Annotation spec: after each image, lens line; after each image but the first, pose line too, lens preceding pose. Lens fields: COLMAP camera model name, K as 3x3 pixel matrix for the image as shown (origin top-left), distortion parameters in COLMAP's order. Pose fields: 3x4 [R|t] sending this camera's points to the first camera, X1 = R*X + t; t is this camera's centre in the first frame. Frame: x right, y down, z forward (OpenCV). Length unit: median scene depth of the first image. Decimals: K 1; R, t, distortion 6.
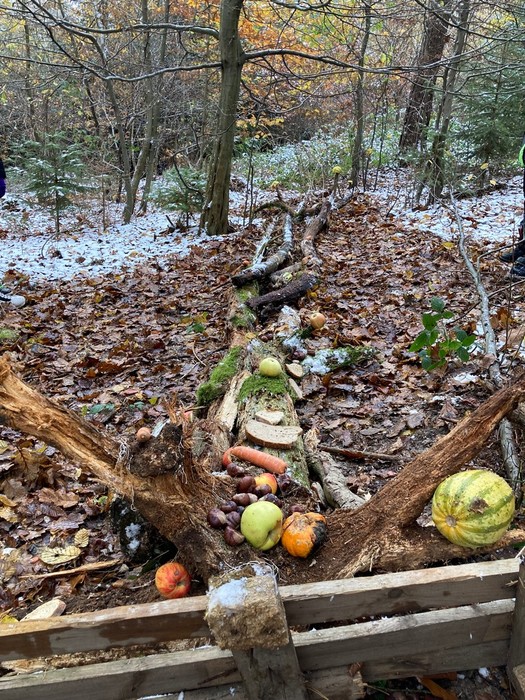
lens RADIAL K [[572.5, 0, 264.9], [0, 572.5, 349.7], [0, 0, 1]] dist [0.019112, -0.020572]
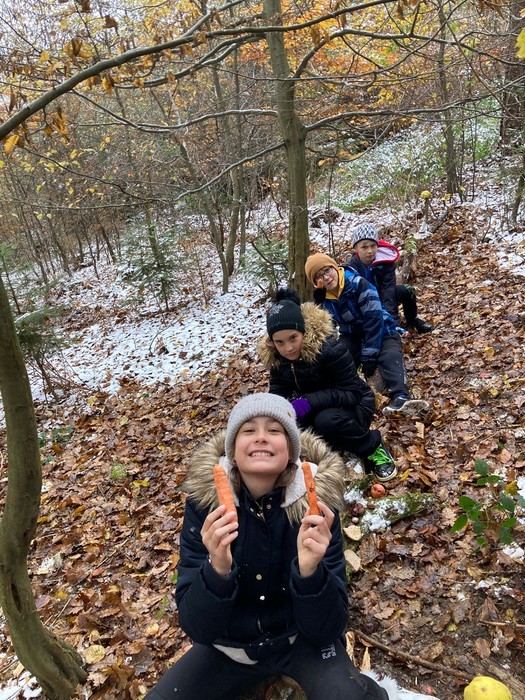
lens RADIAL K [[572.5, 0, 260.4], [0, 572.5, 351.7], [0, 0, 1]] dist [0.019112, -0.020572]
pose [[0.961406, -0.137583, -0.238262, 0.089674], [0.141266, 0.989970, -0.001633, -0.152898], [0.236097, -0.032089, 0.971200, -0.027690]]
